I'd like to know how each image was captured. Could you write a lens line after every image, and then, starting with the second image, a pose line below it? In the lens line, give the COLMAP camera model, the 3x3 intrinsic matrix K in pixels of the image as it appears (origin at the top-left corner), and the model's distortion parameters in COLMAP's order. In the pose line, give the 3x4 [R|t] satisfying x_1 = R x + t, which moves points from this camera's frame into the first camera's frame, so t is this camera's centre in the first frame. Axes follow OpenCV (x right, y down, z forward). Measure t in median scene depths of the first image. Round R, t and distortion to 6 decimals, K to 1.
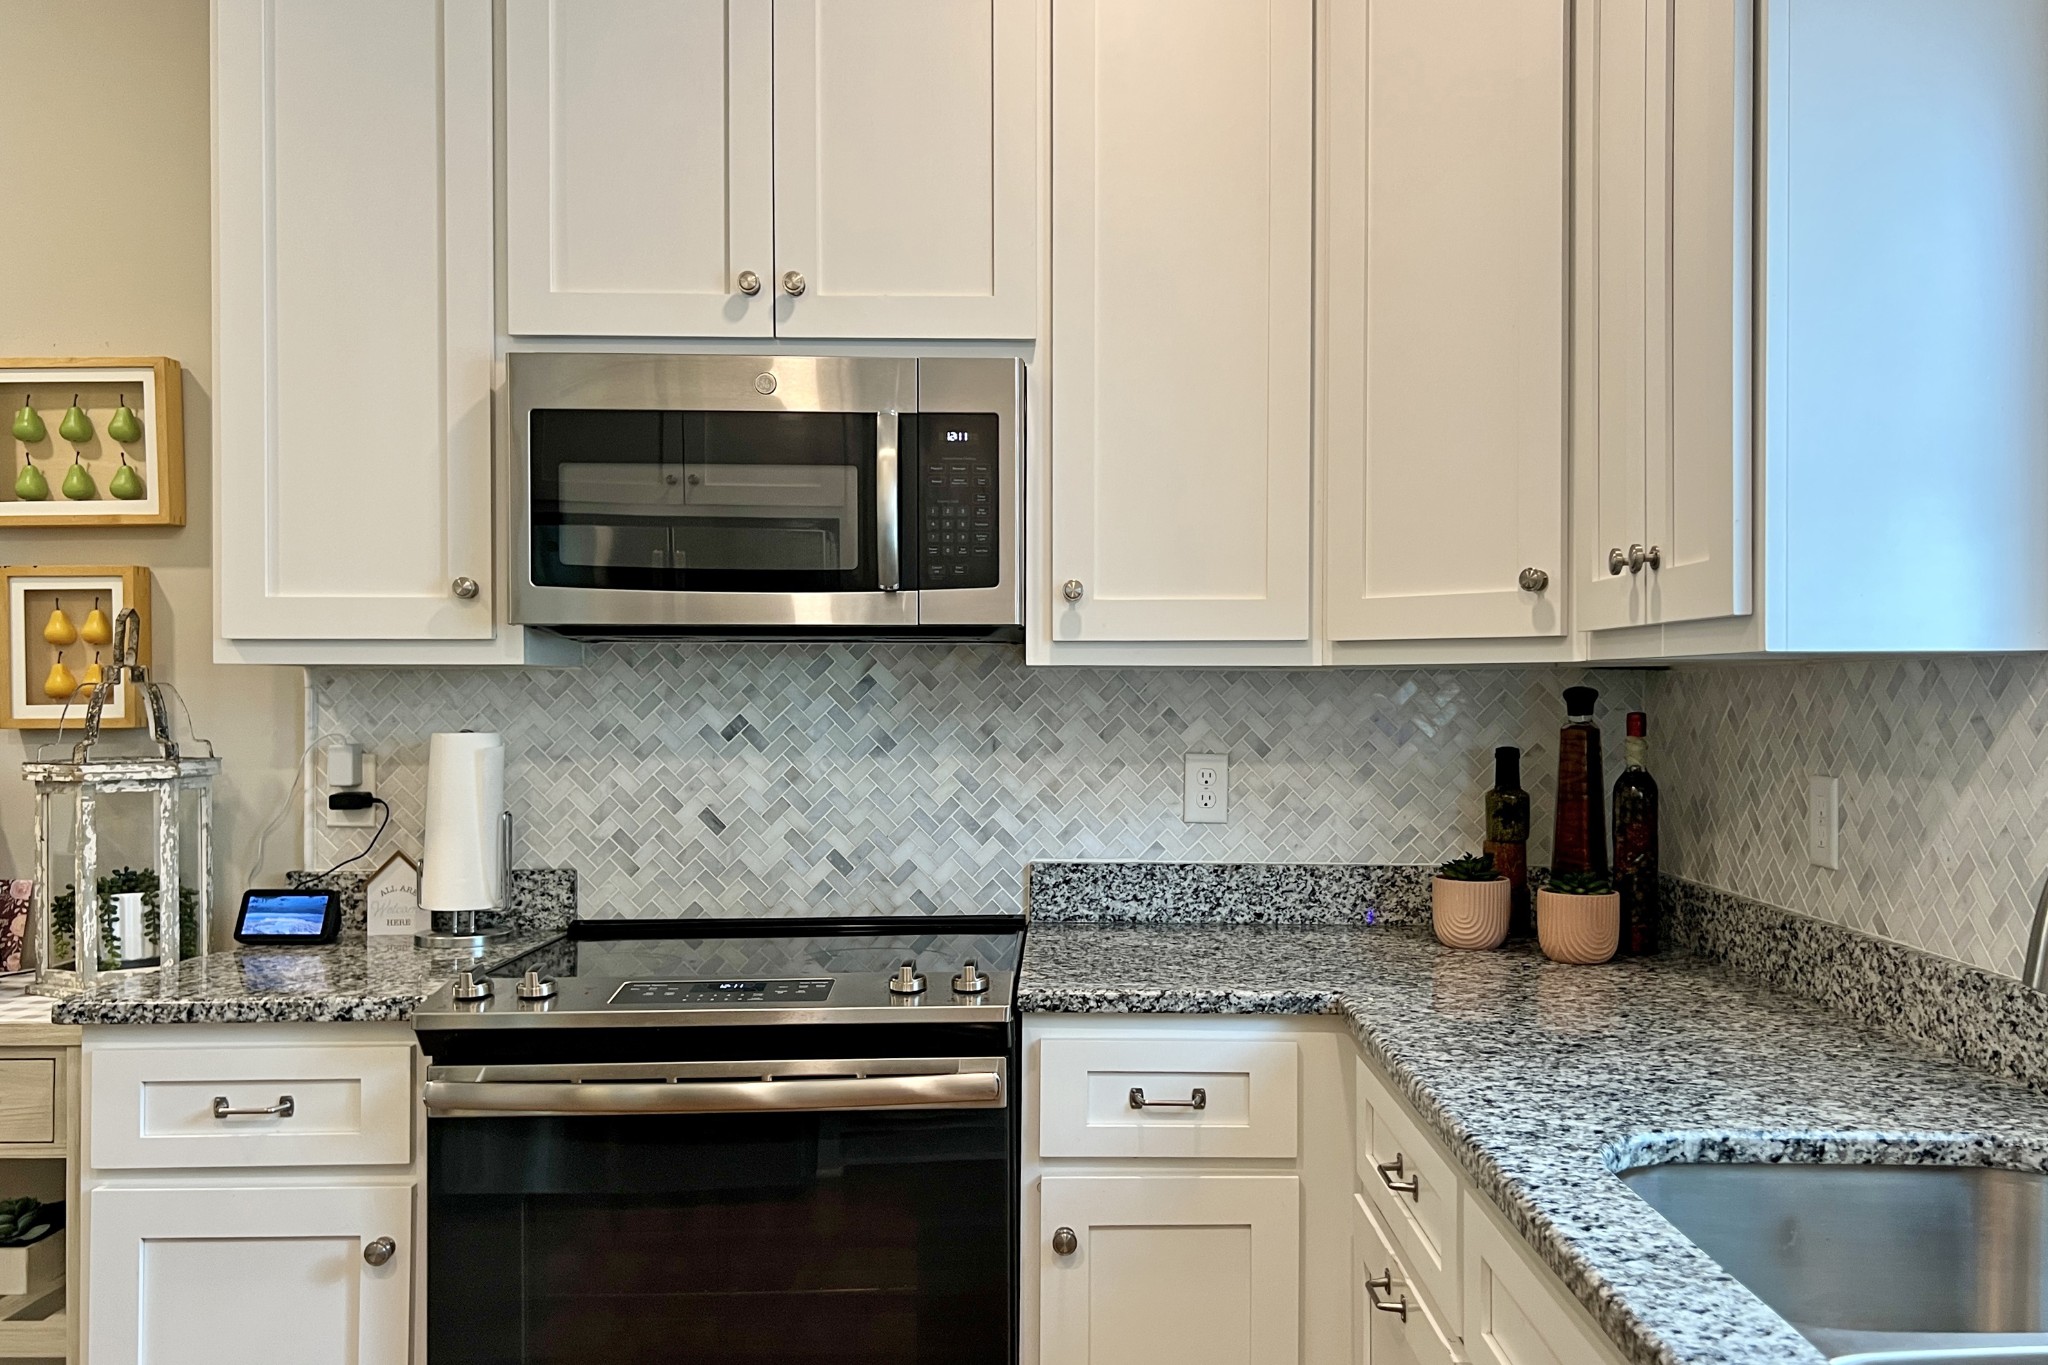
lens RADIAL K [[1538.6, 0, 1036.6], [0, 1538.6, 674.1], [0, 0, 1]] dist [0.018875, -0.023300]
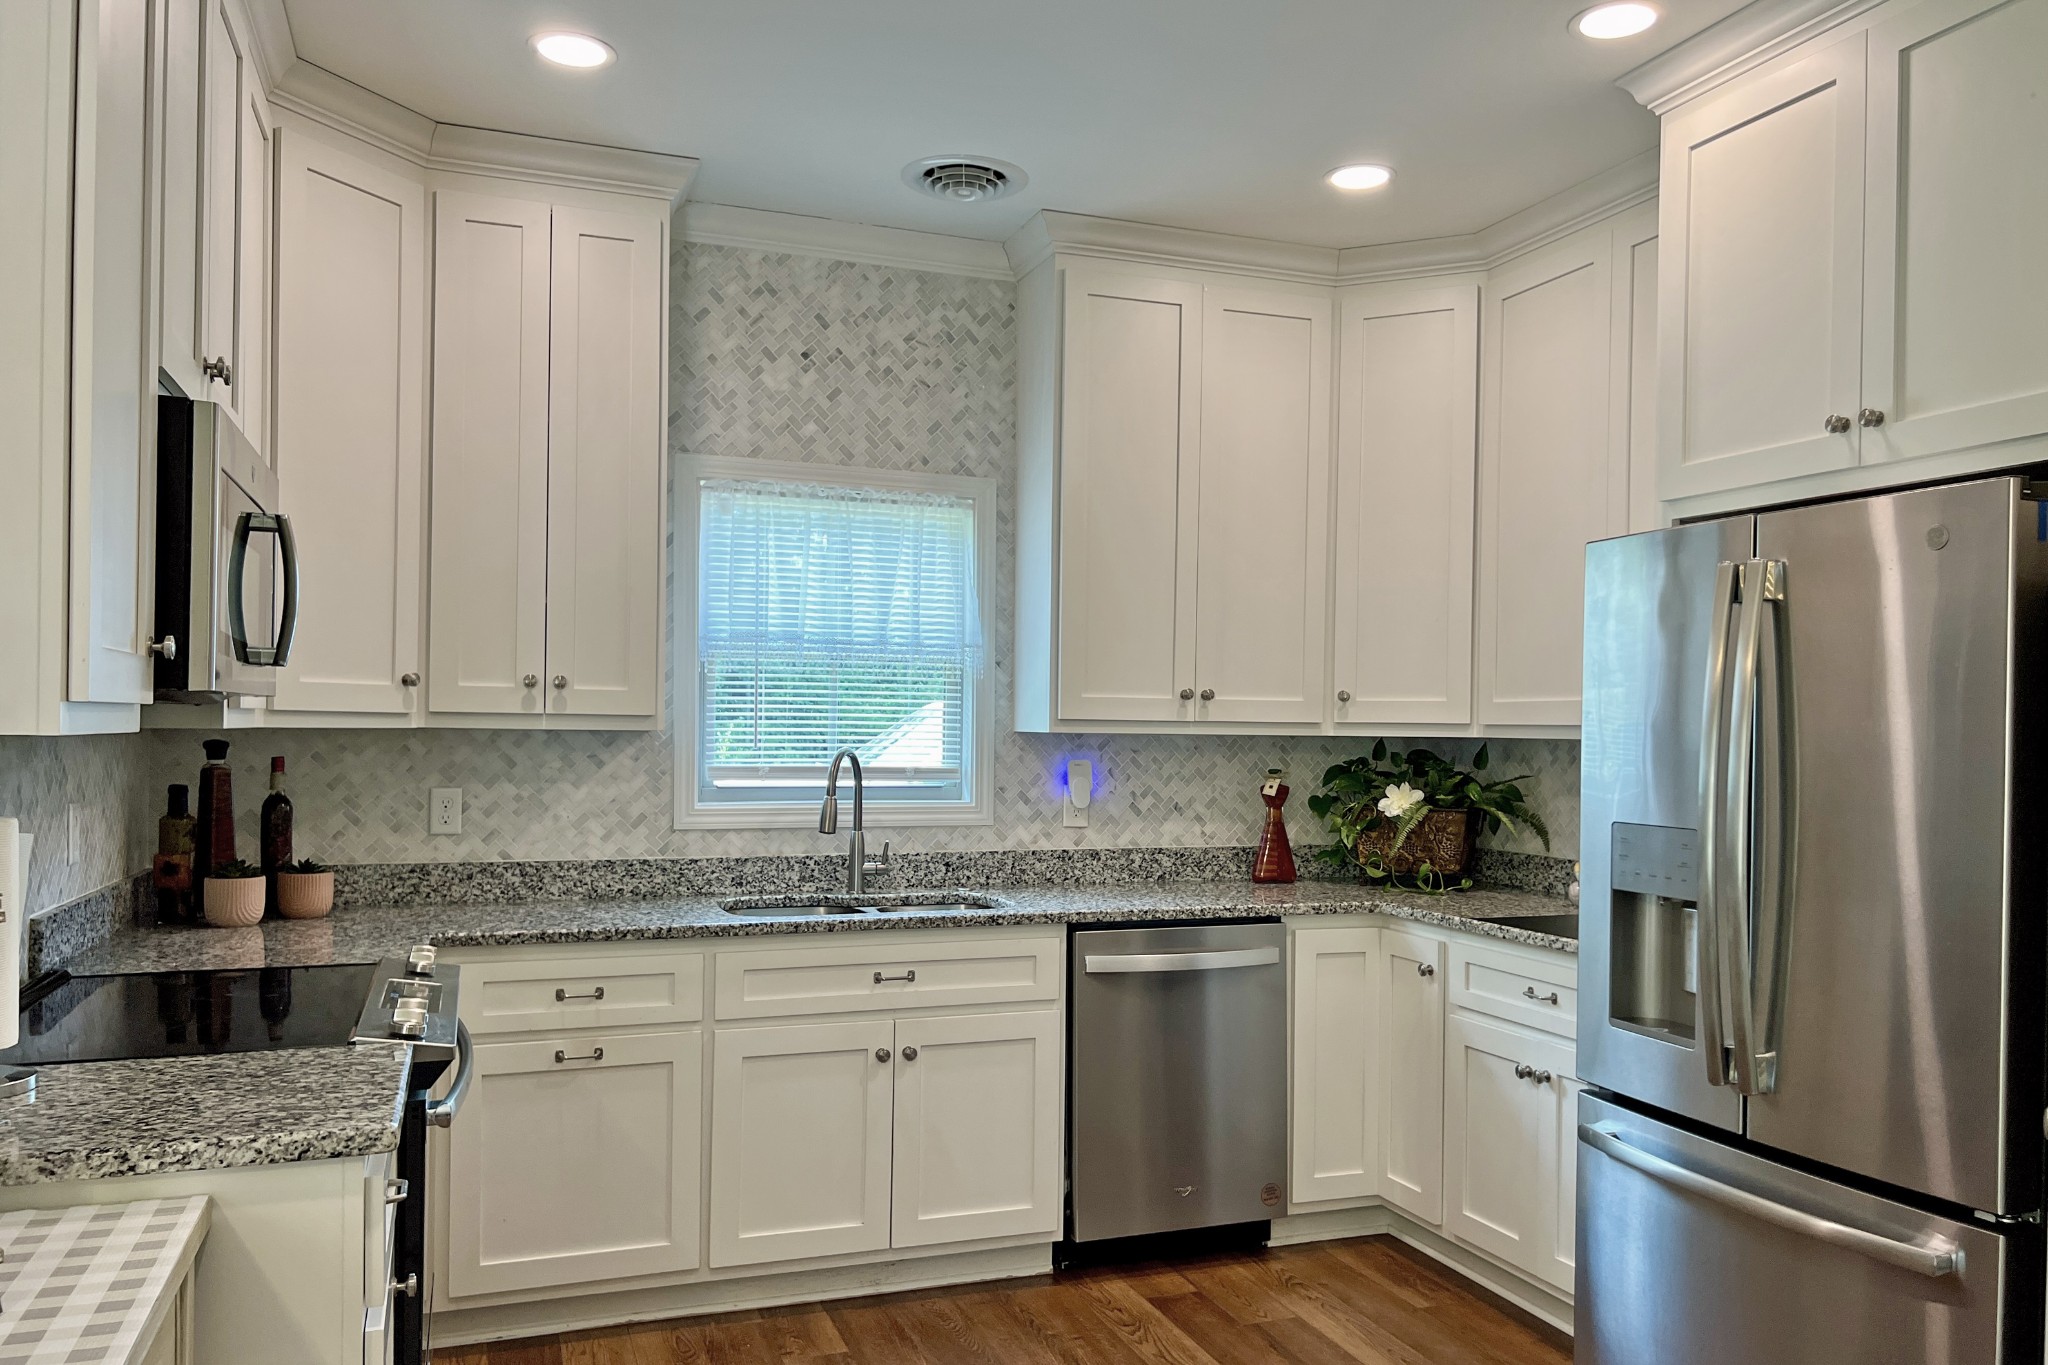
lens RADIAL K [[1538.6, 0, 1052.8], [0, 1538.6, 743.7], [0, 0, 1]] dist [0.018875, -0.023300]
pose [[-0.331450, 0.004463, 0.943462, -1.629516], [-0.013962, 0.999856, -0.009635, 0.019709], [-0.943369, -0.016366, -0.331340, 0.962801]]
